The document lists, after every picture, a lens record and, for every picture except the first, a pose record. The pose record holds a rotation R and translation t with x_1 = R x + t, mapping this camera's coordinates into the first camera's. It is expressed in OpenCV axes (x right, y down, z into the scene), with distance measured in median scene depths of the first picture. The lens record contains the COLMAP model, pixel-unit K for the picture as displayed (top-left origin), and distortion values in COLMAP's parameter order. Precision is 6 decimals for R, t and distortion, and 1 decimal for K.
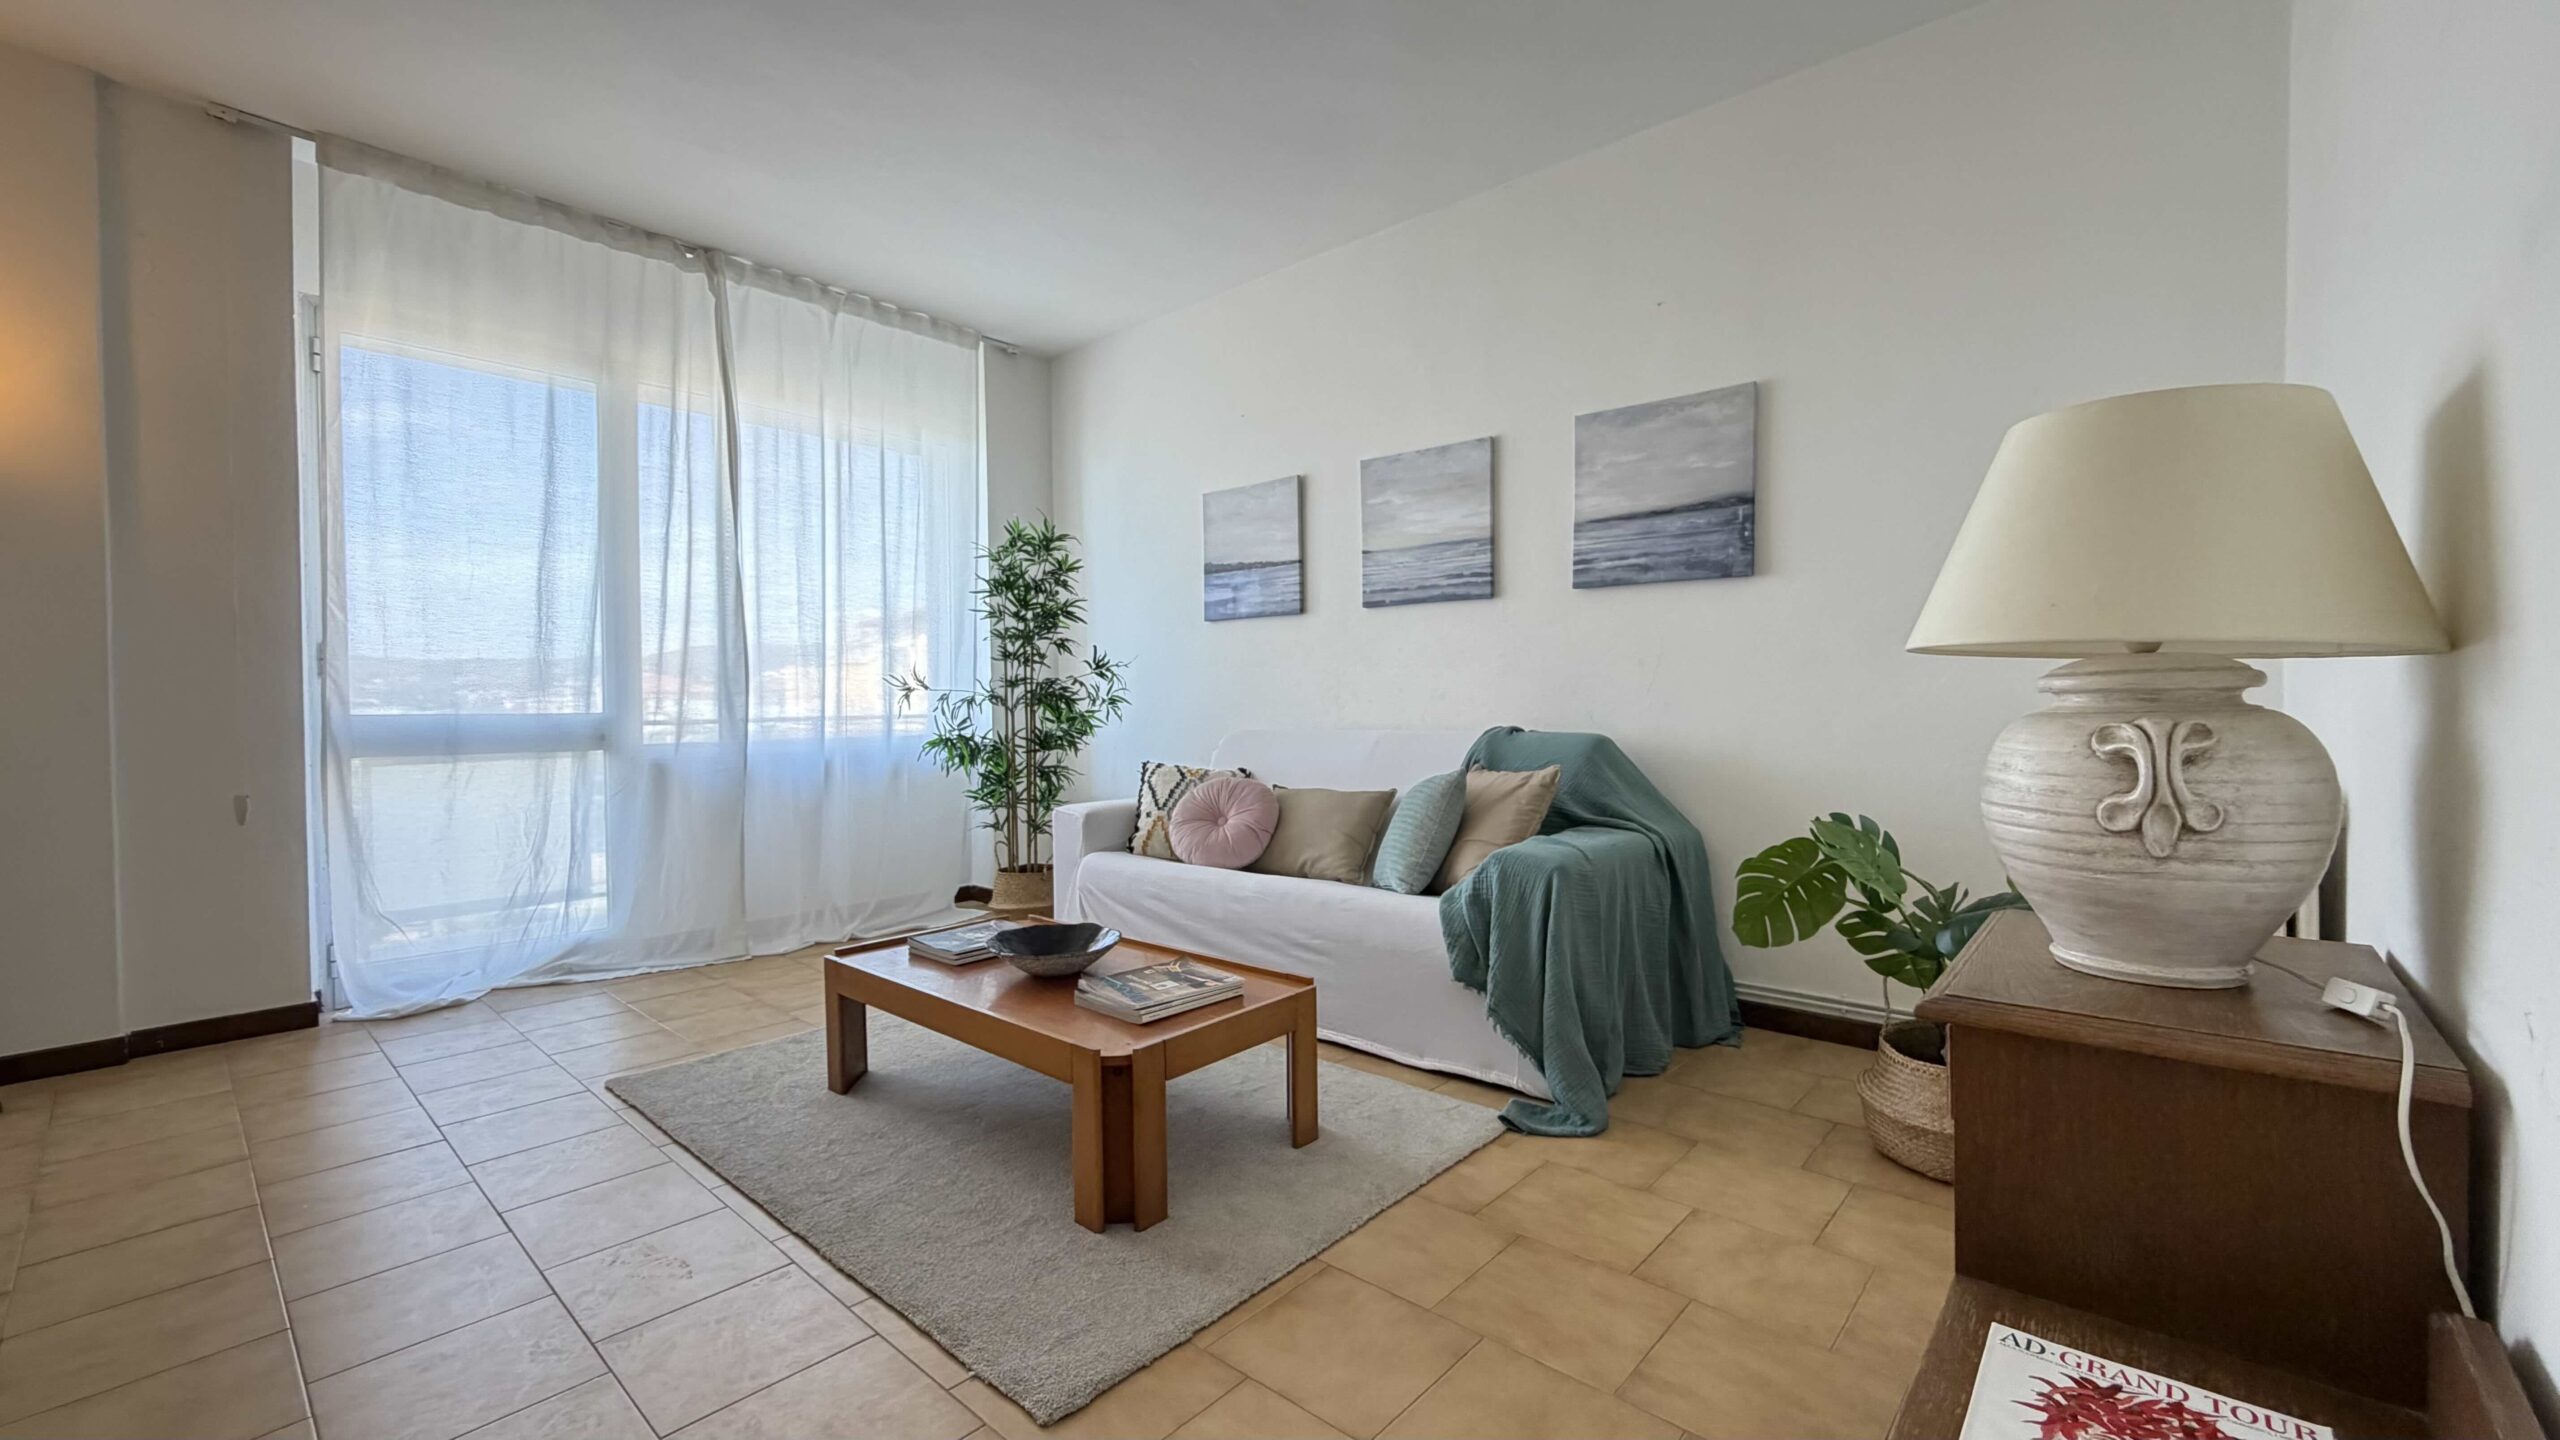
lens RADIAL K [[1019.9, 0, 1281.6], [0, 1019.9, 727.2], [0, 0, 1]] dist [-0.000329, -0.000127]
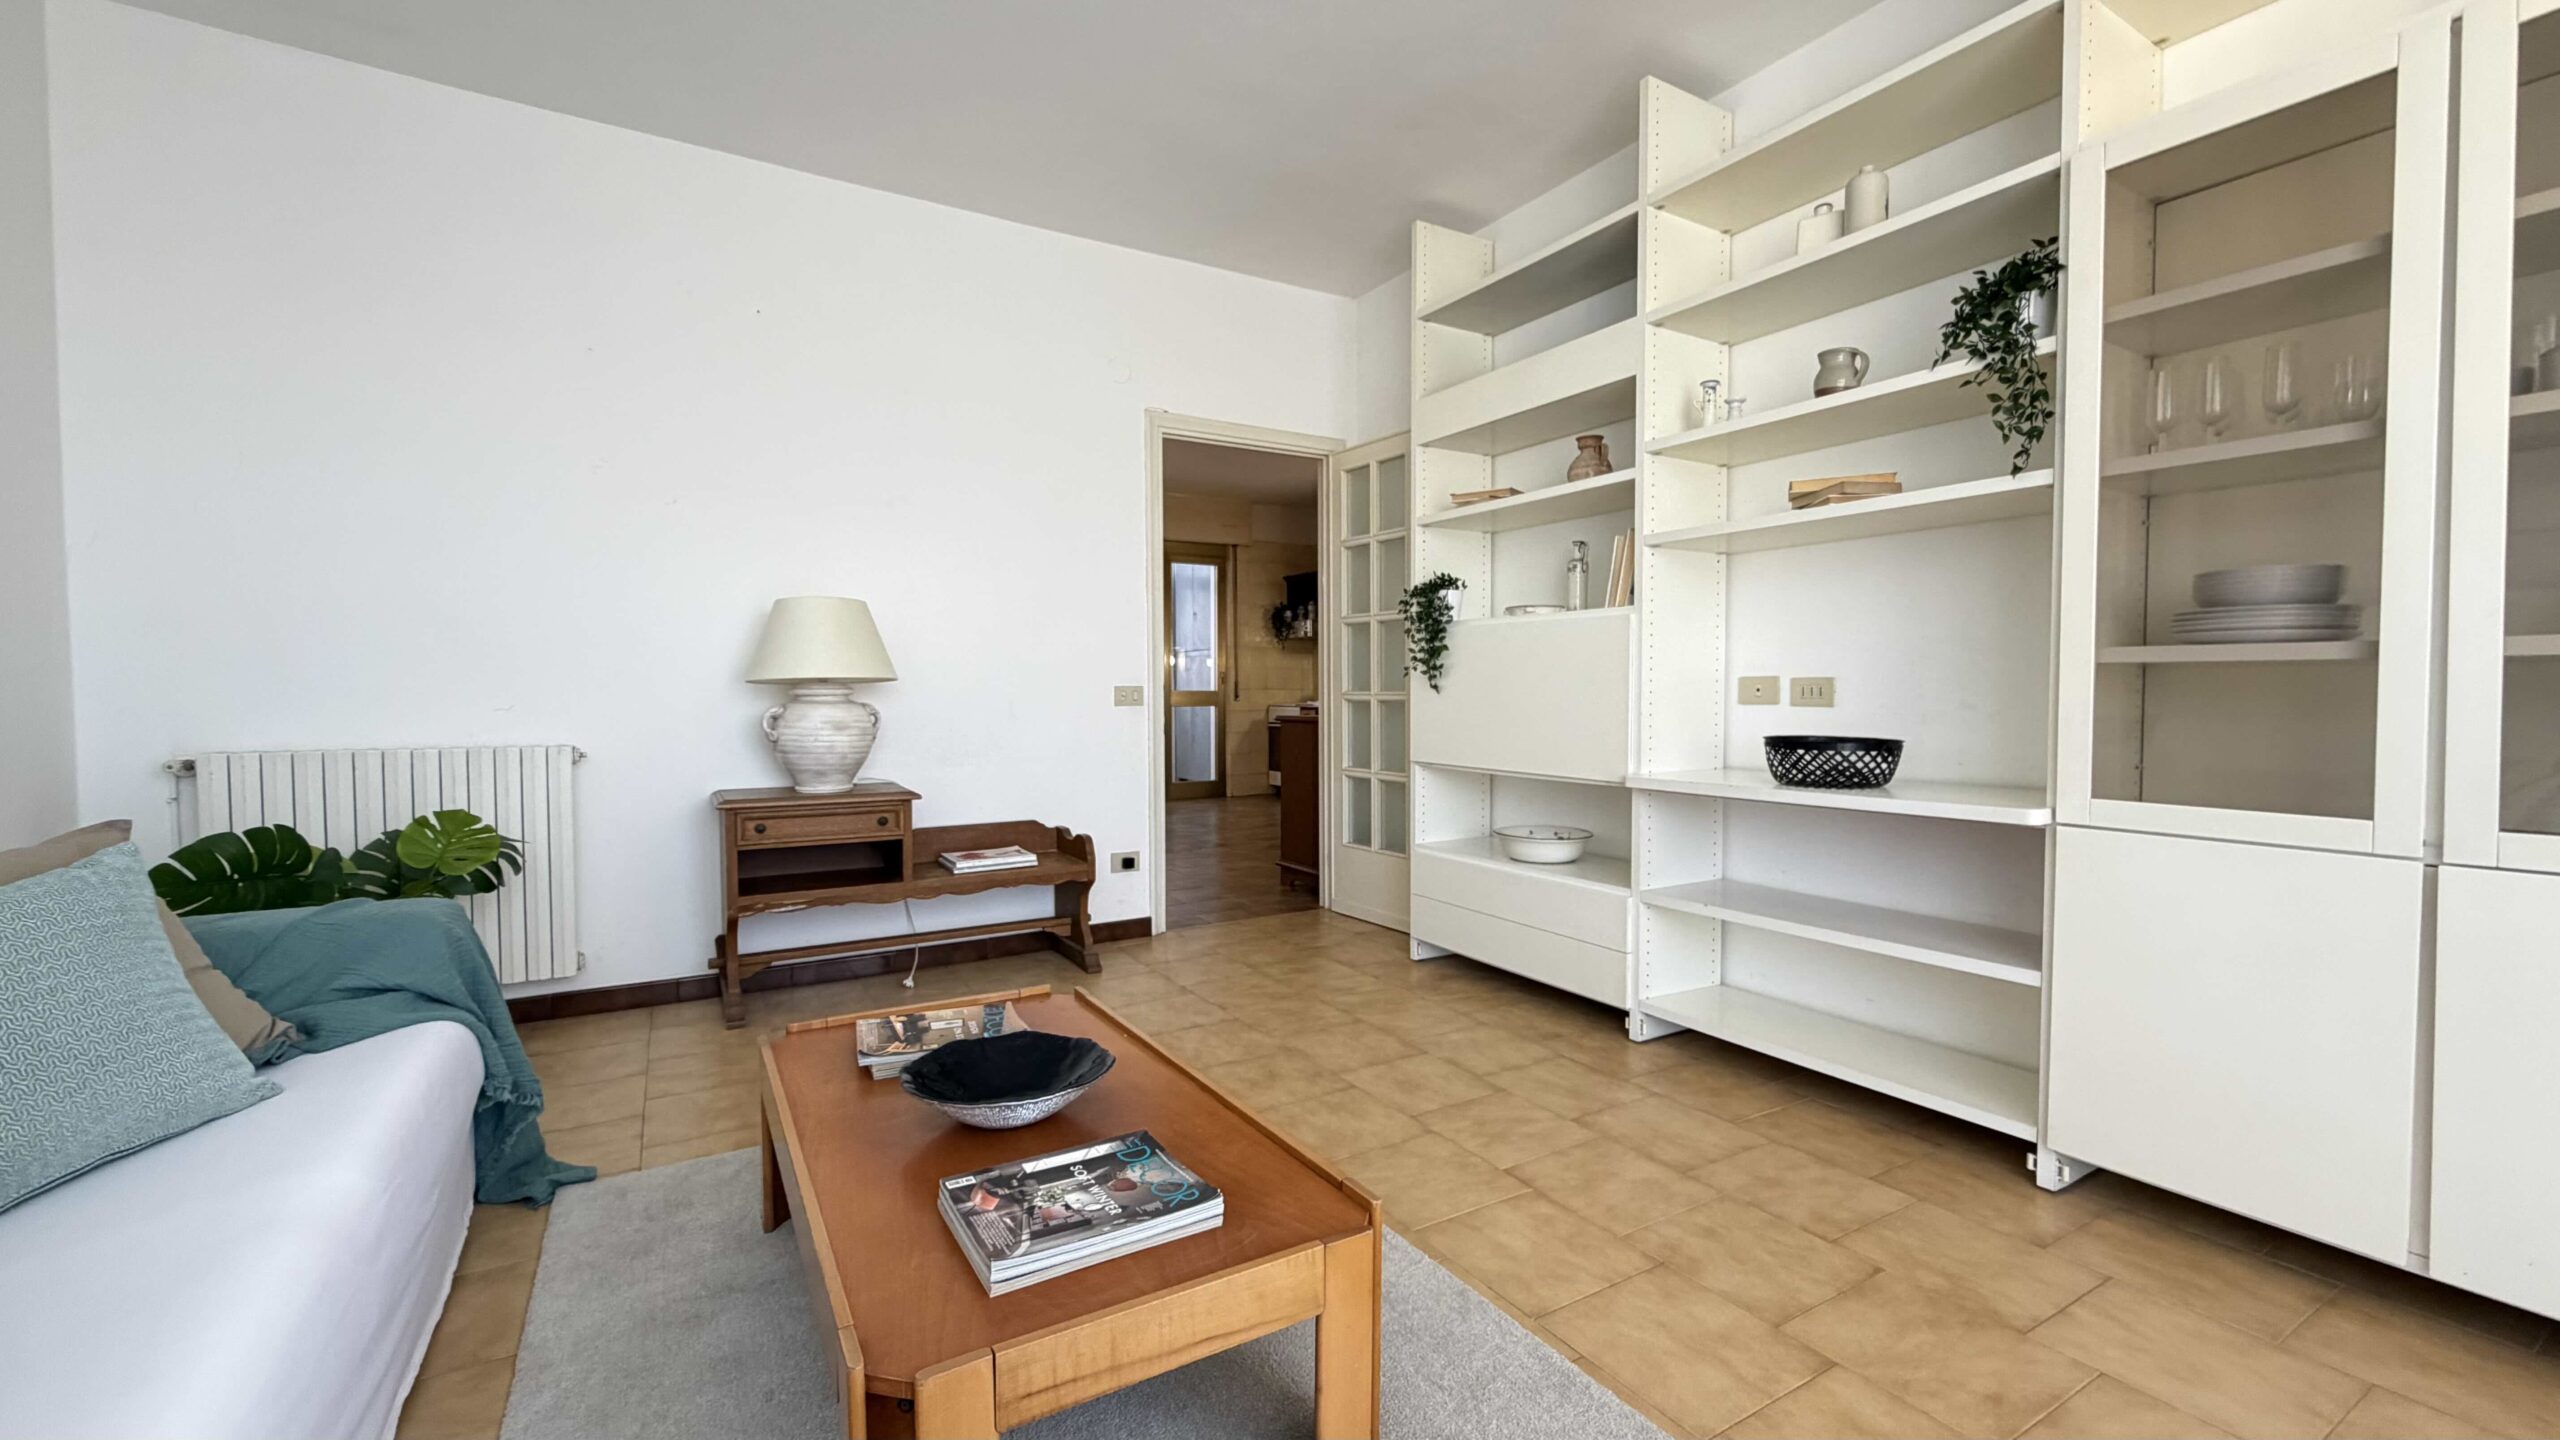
lens RADIAL K [[1017.6, 0, 1272.0], [0, 1017.6, 723.9], [0, 0, 1]] dist [0.000642, 0.000007]
pose [[-0.951454, 0.003205, 0.307775, -0.371030], [0.020077, 0.998462, 0.051670, -0.022800], [-0.307136, 0.055341, -0.950055, 0.992566]]
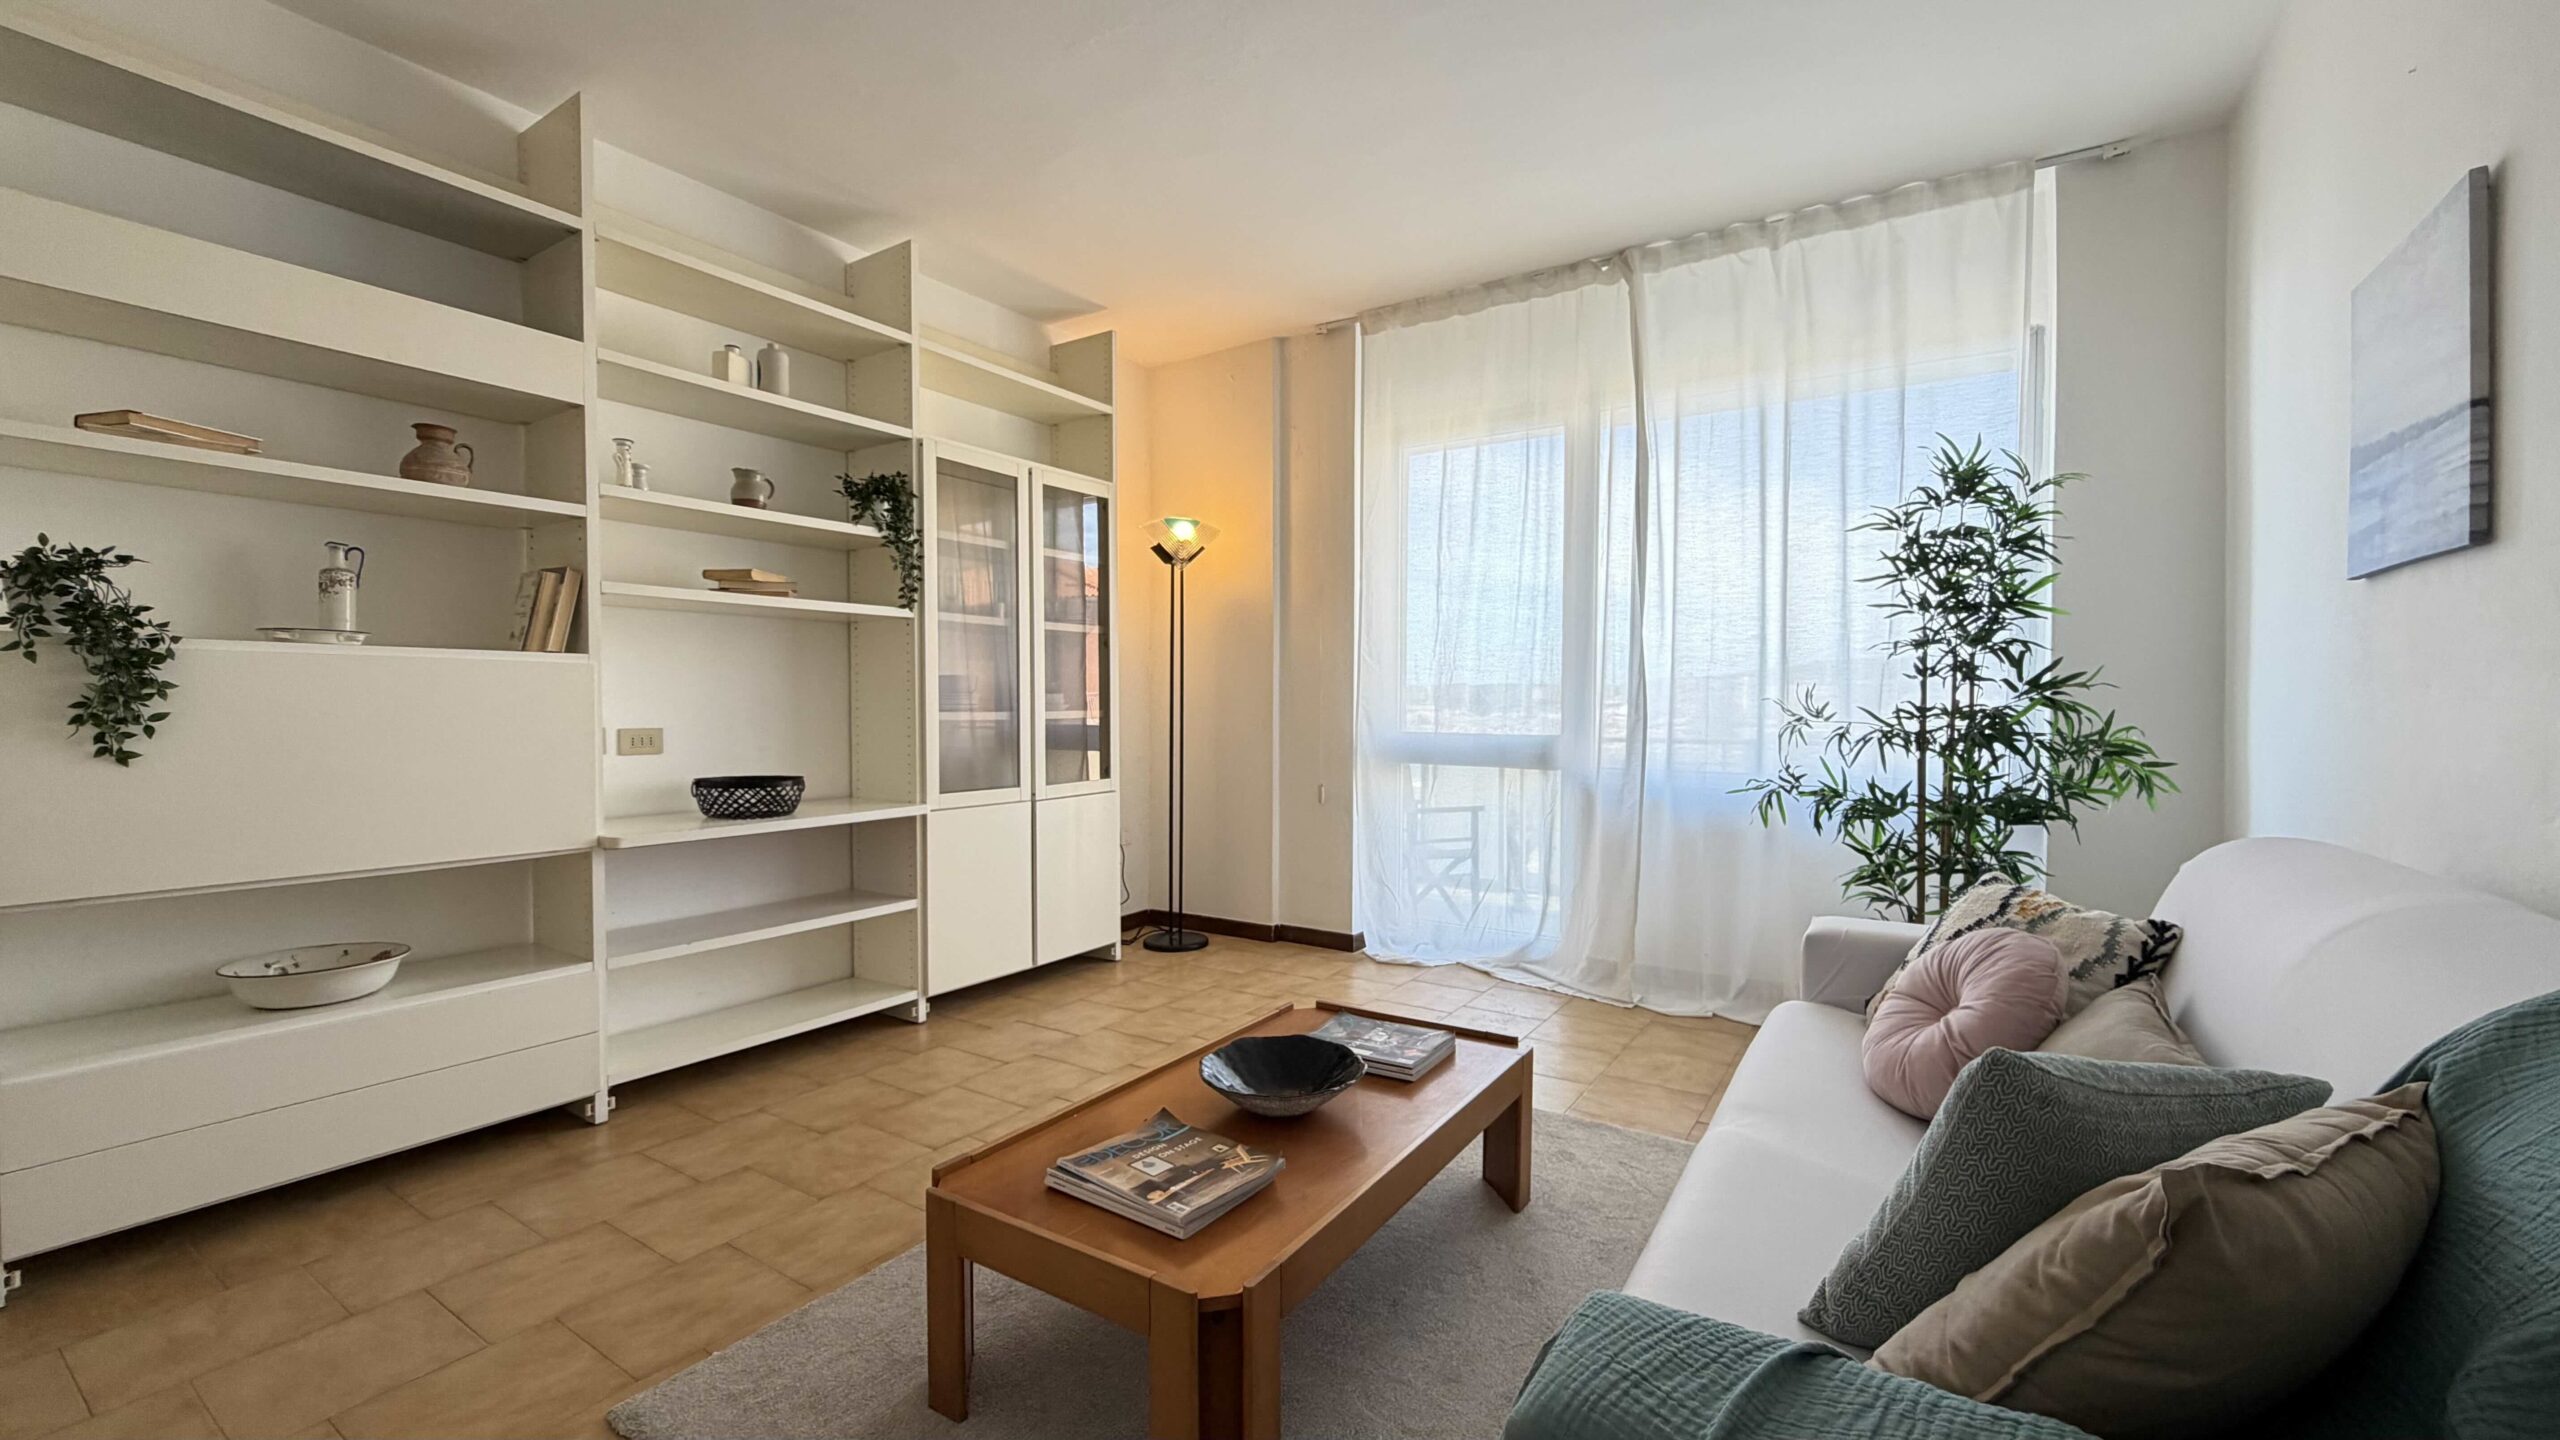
lens RADIAL K [[1028.2, 0, 1280.0], [0, 1028.2, 720.0], [0, 0, 1]] dist [0.001091, 0.000126]
pose [[0.145556, 0.030112, -0.988892, 0.357166], [-0.025769, 0.999313, 0.026636, -0.051475], [0.989014, 0.021605, 0.146232, 0.563578]]
